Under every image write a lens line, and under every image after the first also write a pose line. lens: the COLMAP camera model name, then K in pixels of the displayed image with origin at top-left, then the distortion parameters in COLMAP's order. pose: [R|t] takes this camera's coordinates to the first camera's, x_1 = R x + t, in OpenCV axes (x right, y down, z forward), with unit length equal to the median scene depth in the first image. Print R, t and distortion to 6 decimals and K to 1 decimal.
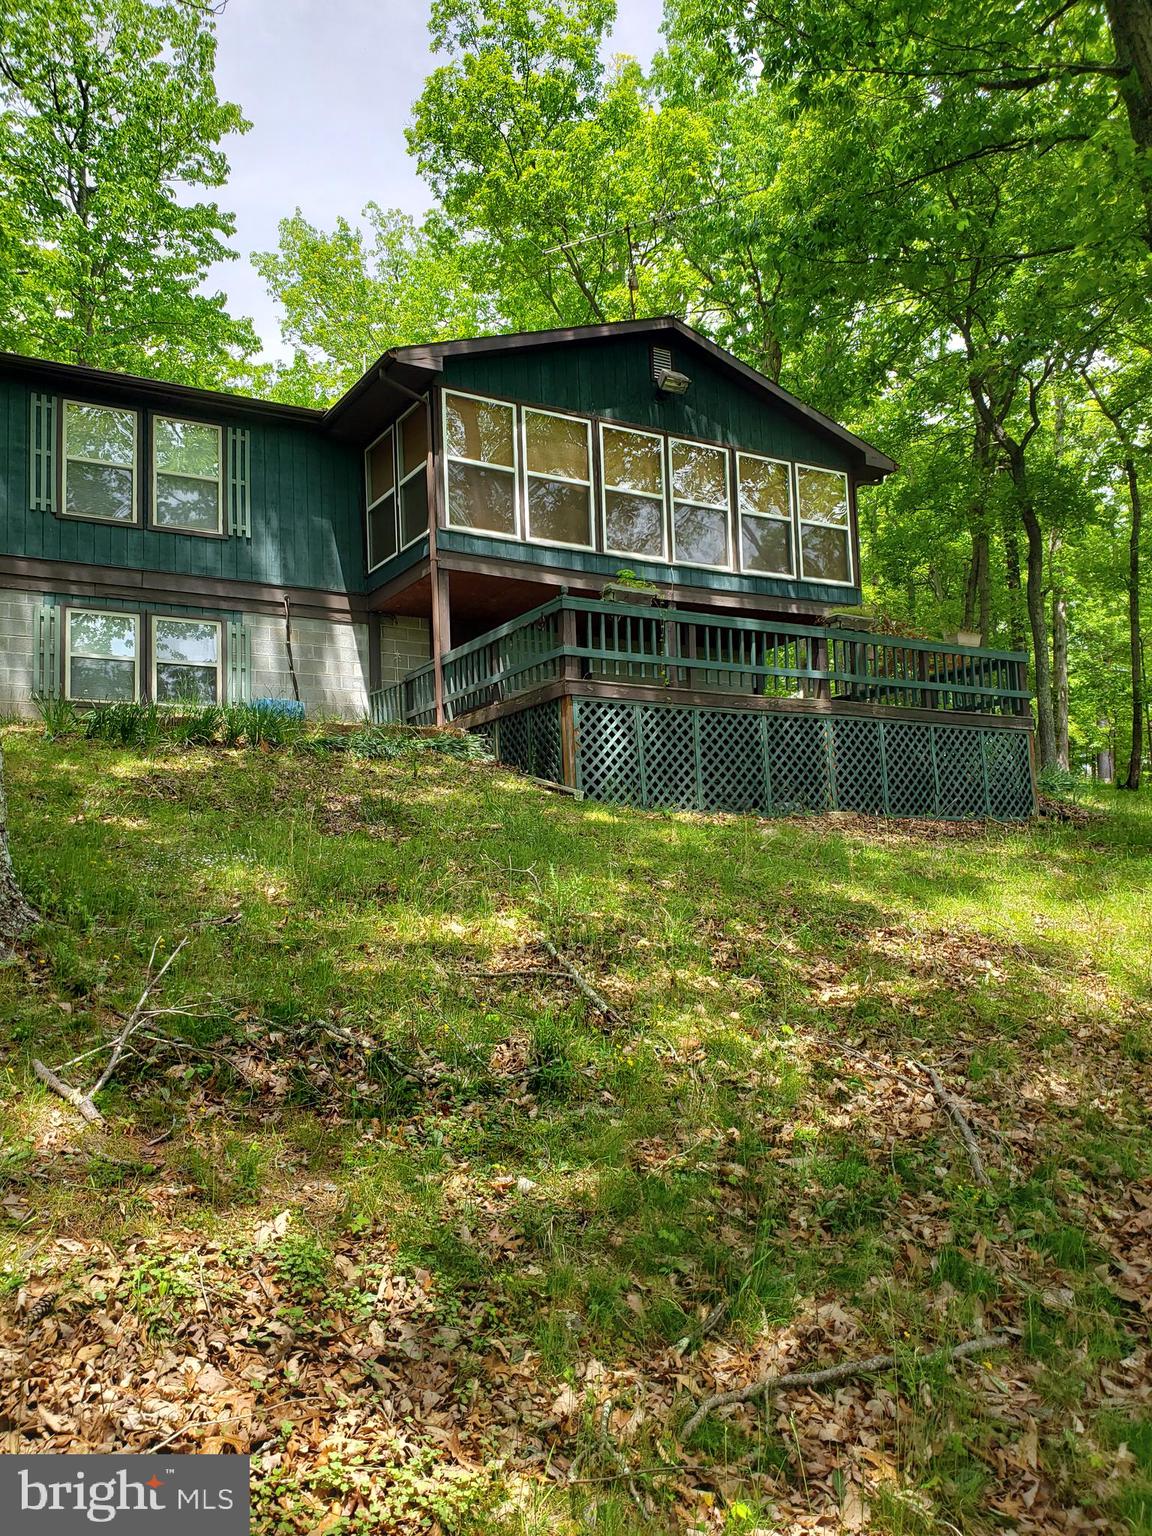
lens RADIAL K [[1161.1, 0, 576.0], [0, 1161.1, 768.0], [0, 0, 1]] dist [-0.003451, -0.001888]
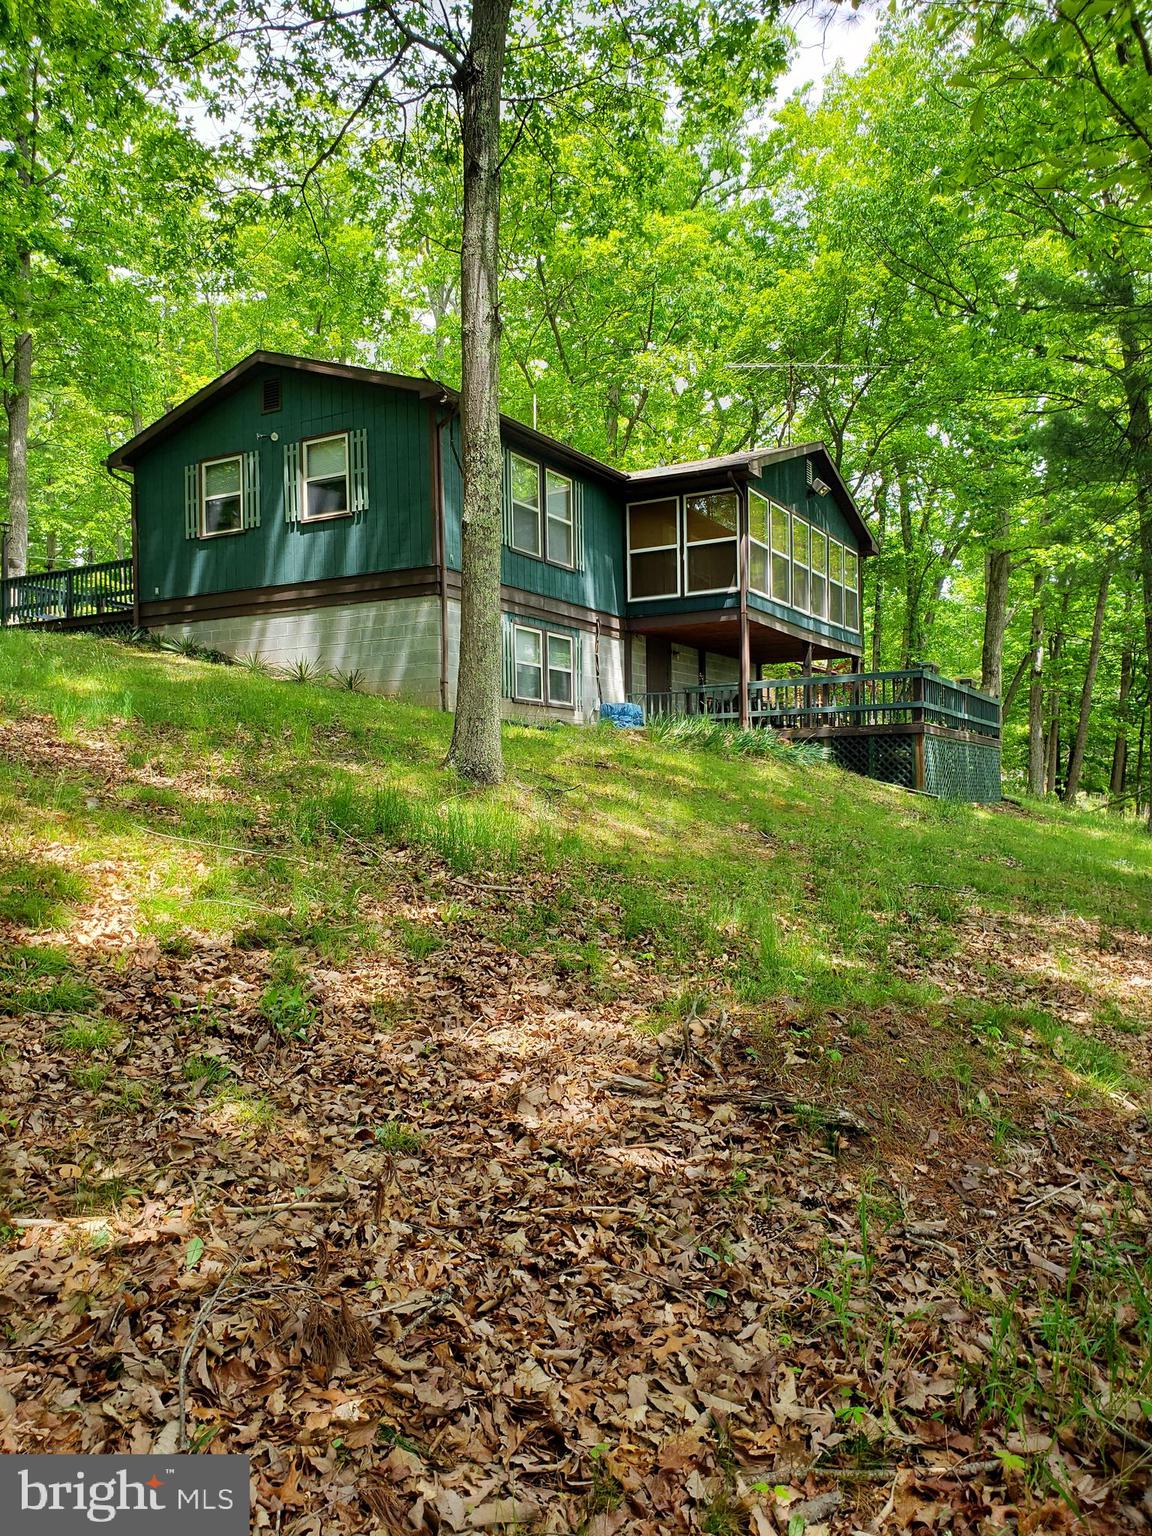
lens RADIAL K [[1161.1, 0, 576.0], [0, 1161.1, 768.0], [0, 0, 1]] dist [-0.003451, -0.001888]
pose [[0.880251, 0.037454, 0.473029, -0.876442], [-0.080654, 0.994184, 0.071367, -0.072864], [-0.467604, -0.100972, 0.878152, -0.139728]]
